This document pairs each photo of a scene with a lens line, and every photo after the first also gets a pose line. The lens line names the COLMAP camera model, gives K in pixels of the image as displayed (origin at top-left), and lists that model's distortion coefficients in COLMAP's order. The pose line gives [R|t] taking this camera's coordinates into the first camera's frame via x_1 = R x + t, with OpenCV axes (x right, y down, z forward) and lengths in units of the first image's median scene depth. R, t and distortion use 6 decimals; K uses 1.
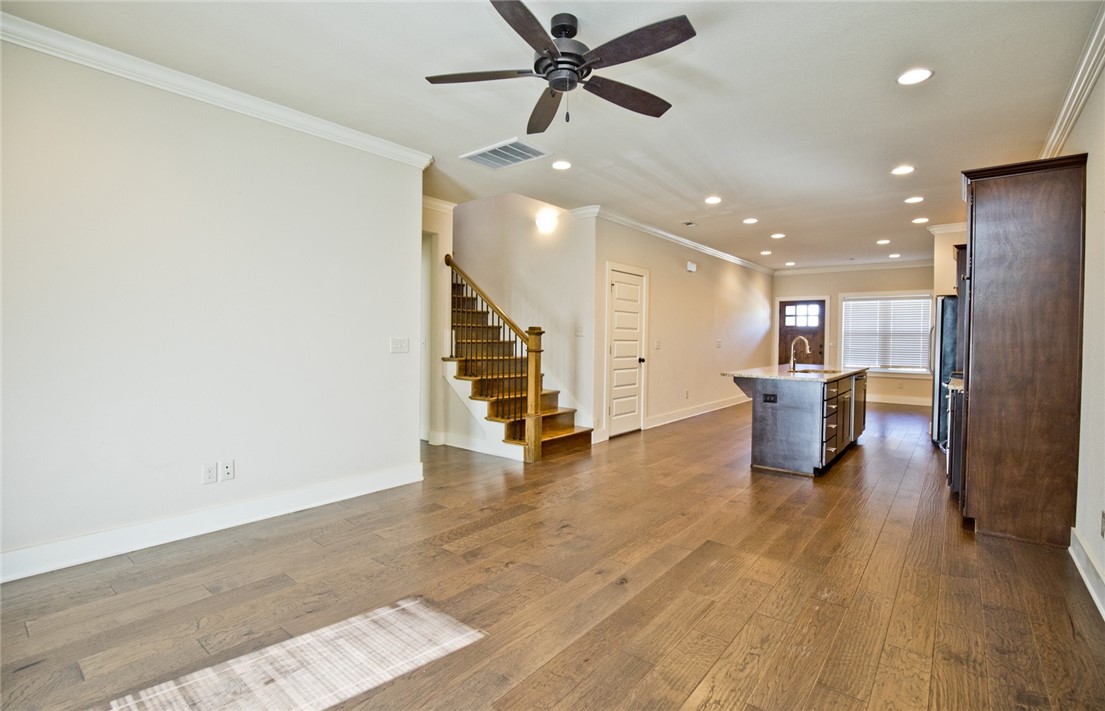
lens RADIAL K [[508.2, 0, 556.1], [0, 508.2, 346.5], [0, 0, 1]] dist [-0.030922, 0.001021]
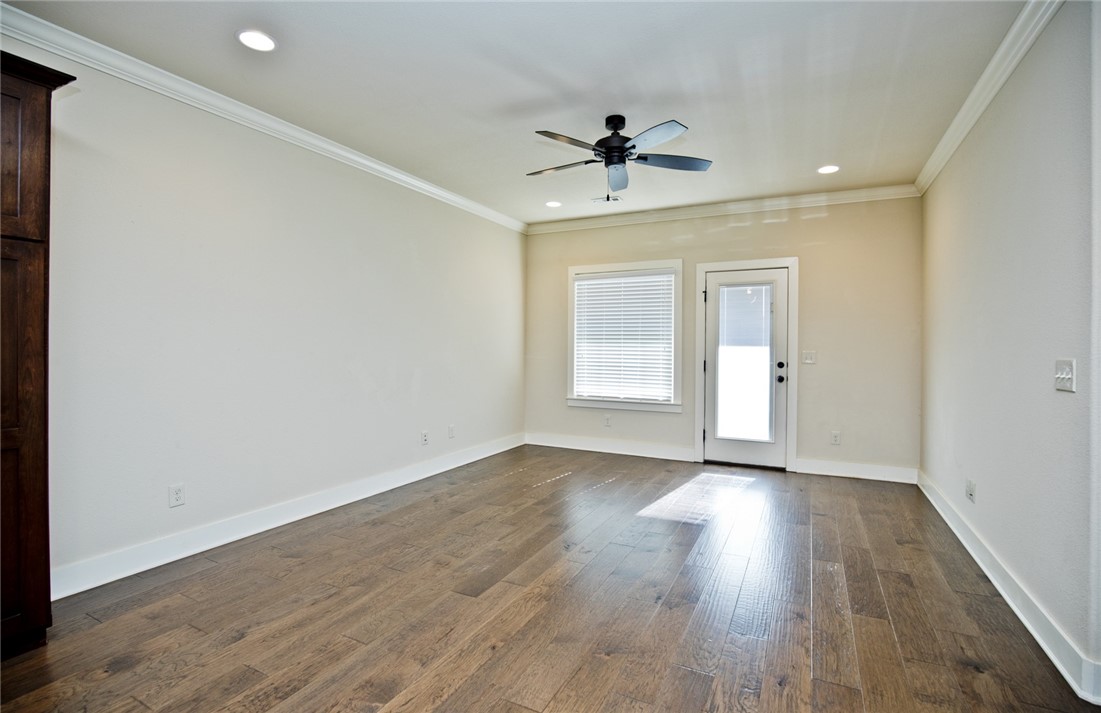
lens RADIAL K [[506.4, 0, 555.7], [0, 506.4, 349.8], [0, 0, 1]] dist [-0.030922, 0.001021]
pose [[-0.976732, -0.017928, -0.213712, 0.202427], [-0.023558, 0.999439, 0.023823, -0.020129], [0.213165, 0.028304, -0.976606, 1.023247]]
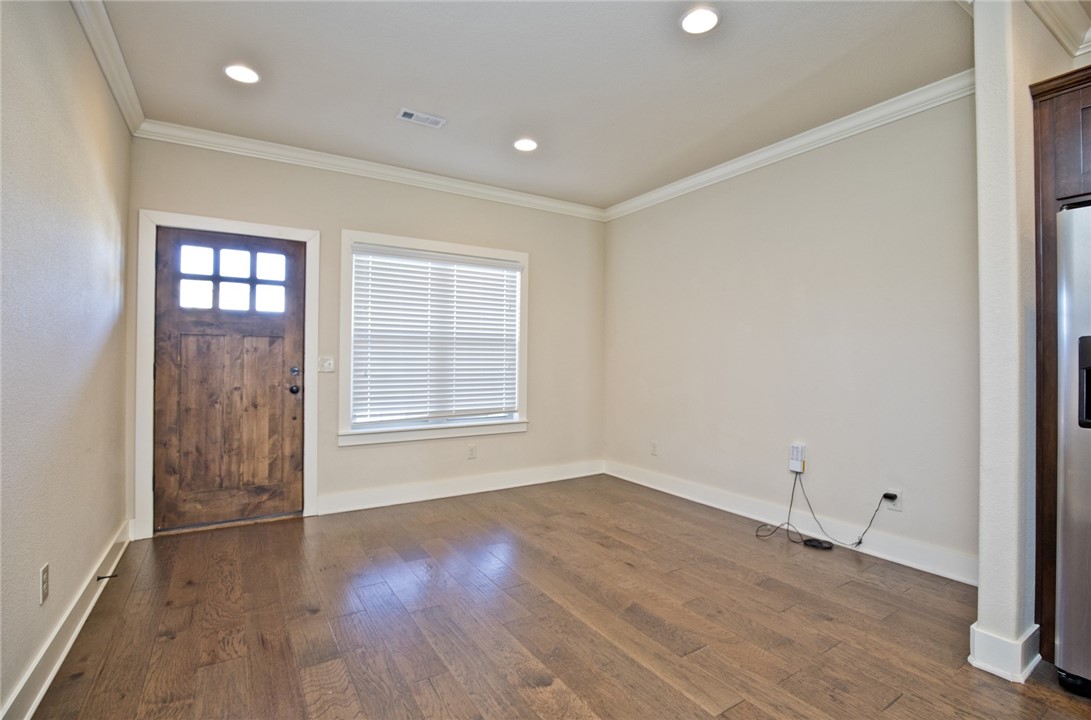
lens RADIAL K [[501.6, 0, 545.2], [0, 501.6, 352.7], [0, 0, 1]] dist [-0.034408, 0.006172]
pose [[0.333111, -0.000271, 0.942888, 0.500028], [0.014946, 0.999876, -0.004993, -0.018144], [-0.942769, 0.015755, 0.333073, 1.405761]]
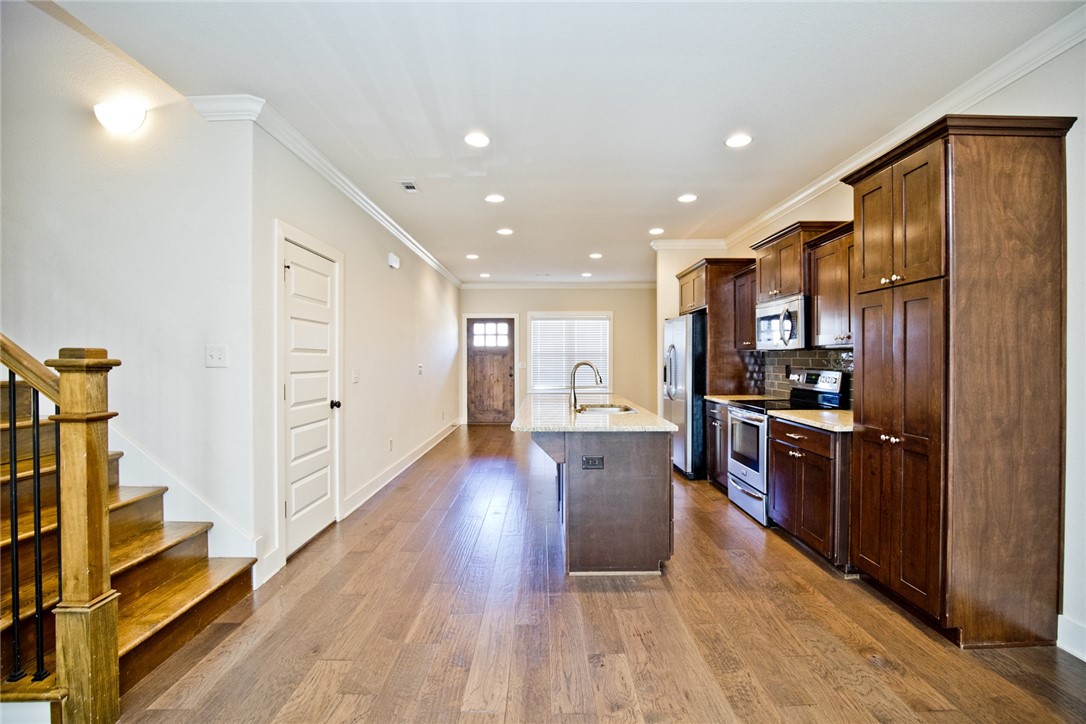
lens RADIAL K [[499.3, 0, 548.7], [0, 499.3, 359.6], [0, 0, 1]] dist [-0.034408, 0.006172]
pose [[0.770013, -0.015287, 0.637846, -0.007927], [0.023833, 0.999704, -0.004812, -0.019954], [-0.637583, 0.018908, 0.770149, 0.492965]]
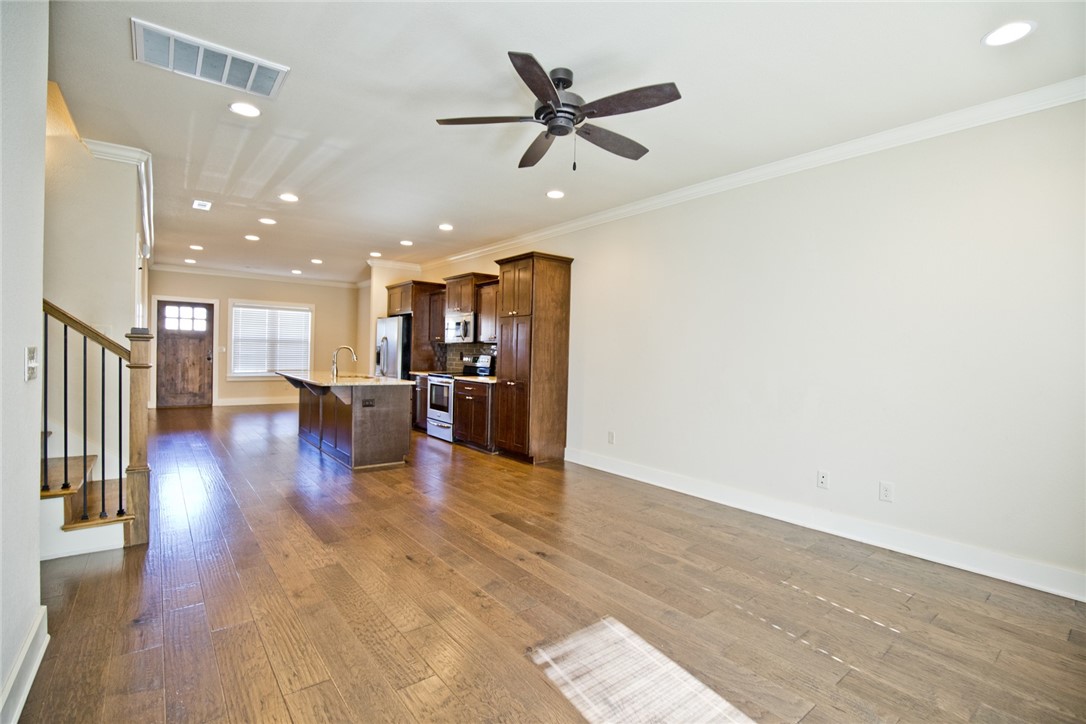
lens RADIAL K [[499.3, 0, 547.8], [0, 499.3, 360.8], [0, 0, 1]] dist [-0.034408, 0.006172]
pose [[0.214743, -0.020354, 0.976458, -0.479296], [-0.002892, 0.999765, 0.021475, -0.011545], [-0.976666, -0.007435, 0.214634, 0.343417]]
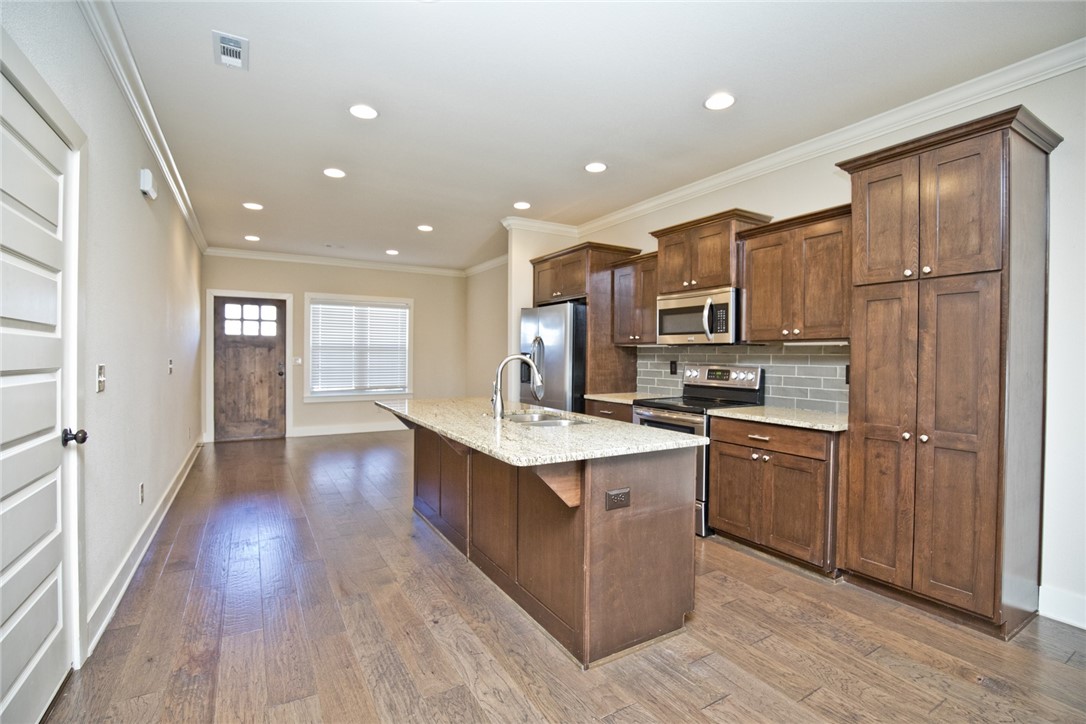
lens RADIAL K [[499.3, 0, 548.7], [0, 499.3, 359.4], [0, 0, 1]] dist [-0.034408, 0.006172]
pose [[0.341160, -0.016128, 0.939867, 0.002154], [0.015280, 0.999816, 0.011610, -0.020231], [-0.939881, 0.010401, 0.341344, 0.801382]]
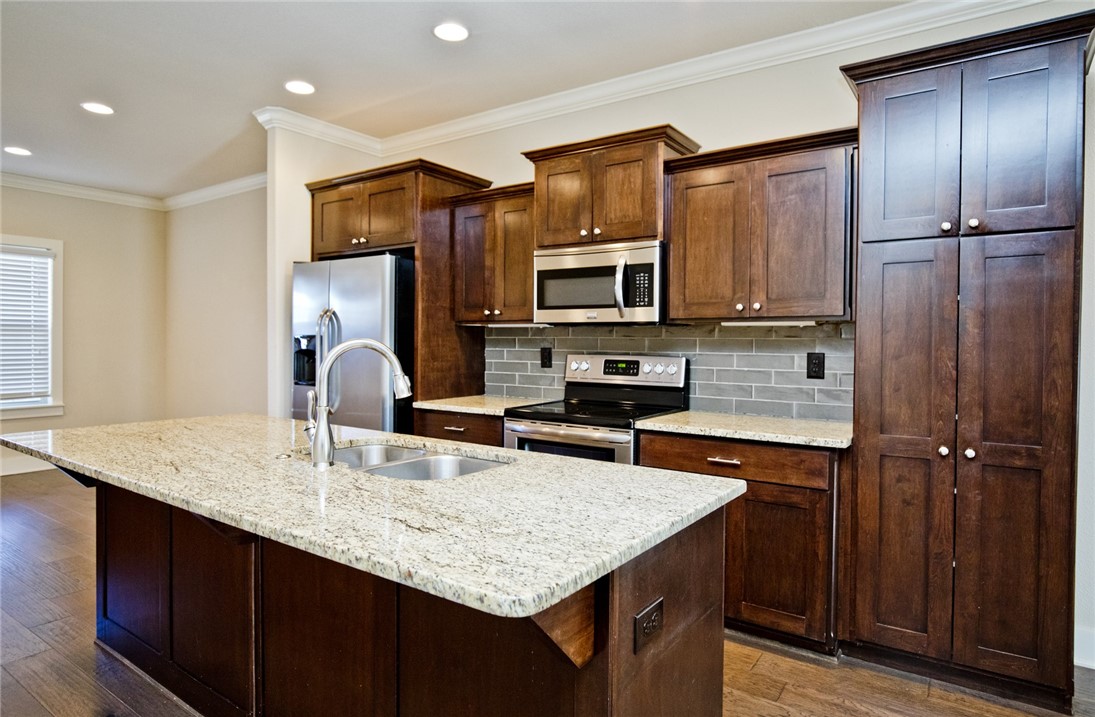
lens RADIAL K [[630.9, 0, 552.1], [0, 630.9, 348.7], [0, 0, 1]] dist [-0.016473, 0.002486]
pose [[-0.072083, -0.024310, 0.997102, 0.138179], [0.012538, 0.999602, 0.025278, -0.021796], [-0.997320, 0.014324, -0.071749, 0.934696]]
